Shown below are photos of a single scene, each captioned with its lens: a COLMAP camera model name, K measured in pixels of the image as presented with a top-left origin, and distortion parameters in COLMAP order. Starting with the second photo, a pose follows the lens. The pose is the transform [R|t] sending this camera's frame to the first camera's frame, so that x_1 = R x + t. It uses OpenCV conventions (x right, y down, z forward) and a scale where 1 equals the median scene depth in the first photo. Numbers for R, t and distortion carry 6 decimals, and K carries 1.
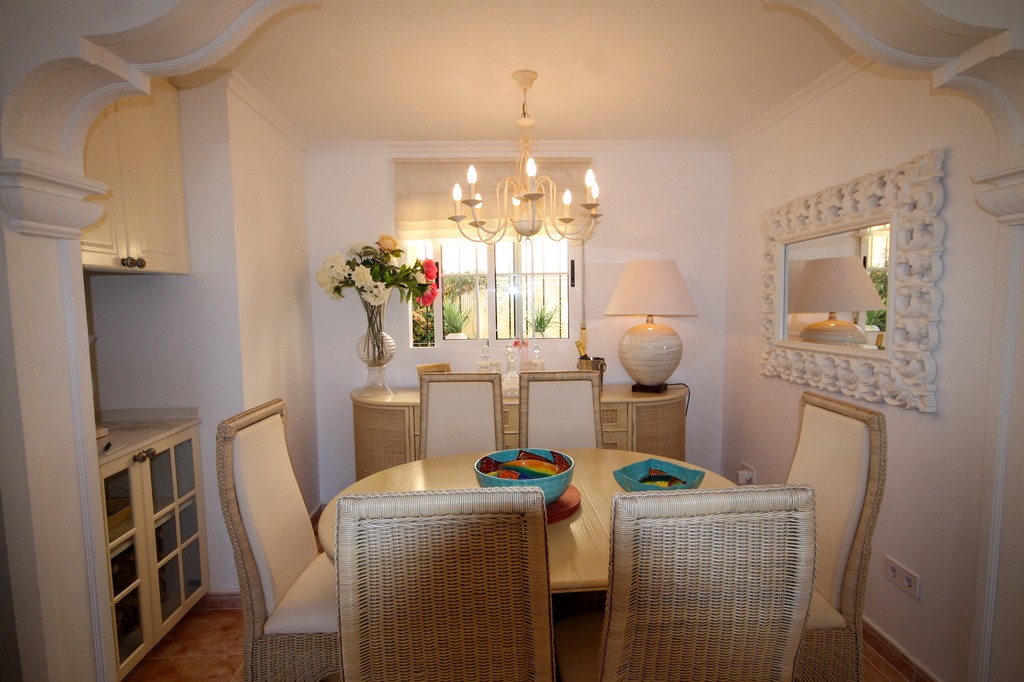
lens RADIAL K [[534.9, 0, 523.6], [0, 534.9, 342.1], [0, 0, 1]] dist [0.000297, 0.000176]
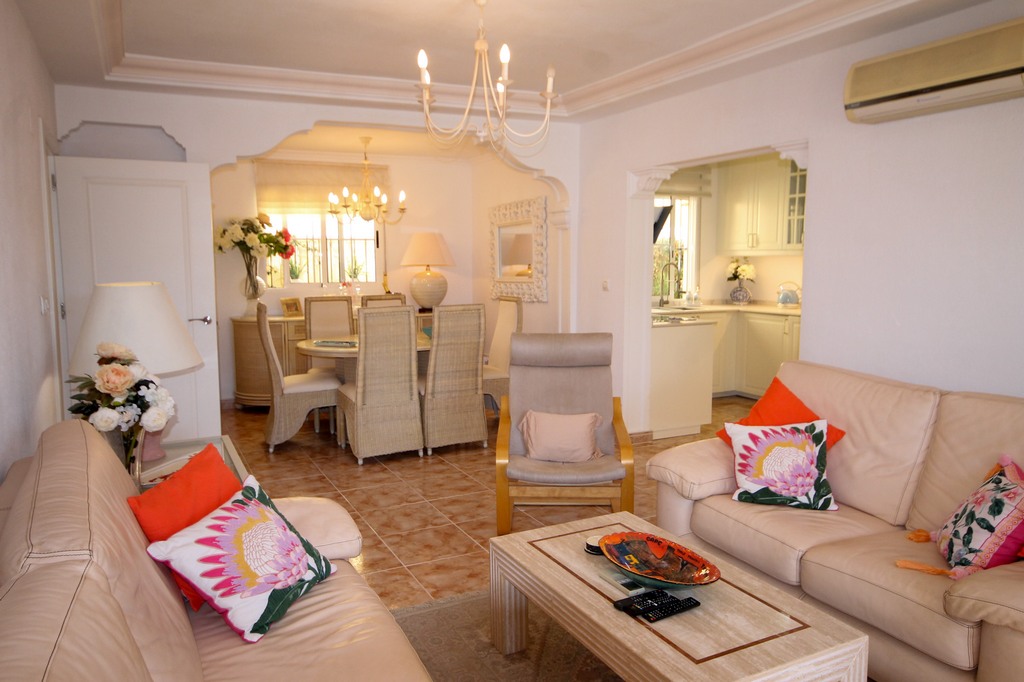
lens RADIAL K [[772.8, 0, 512.0], [0, 772.8, 341.0], [0, 0, 1]] dist [0.002571, 0.001108]
pose [[0.927795, -0.032798, 0.371647, -0.420288], [0.025265, 0.999365, 0.025122, 0.128756], [-0.372235, -0.013919, 0.928034, -1.326145]]
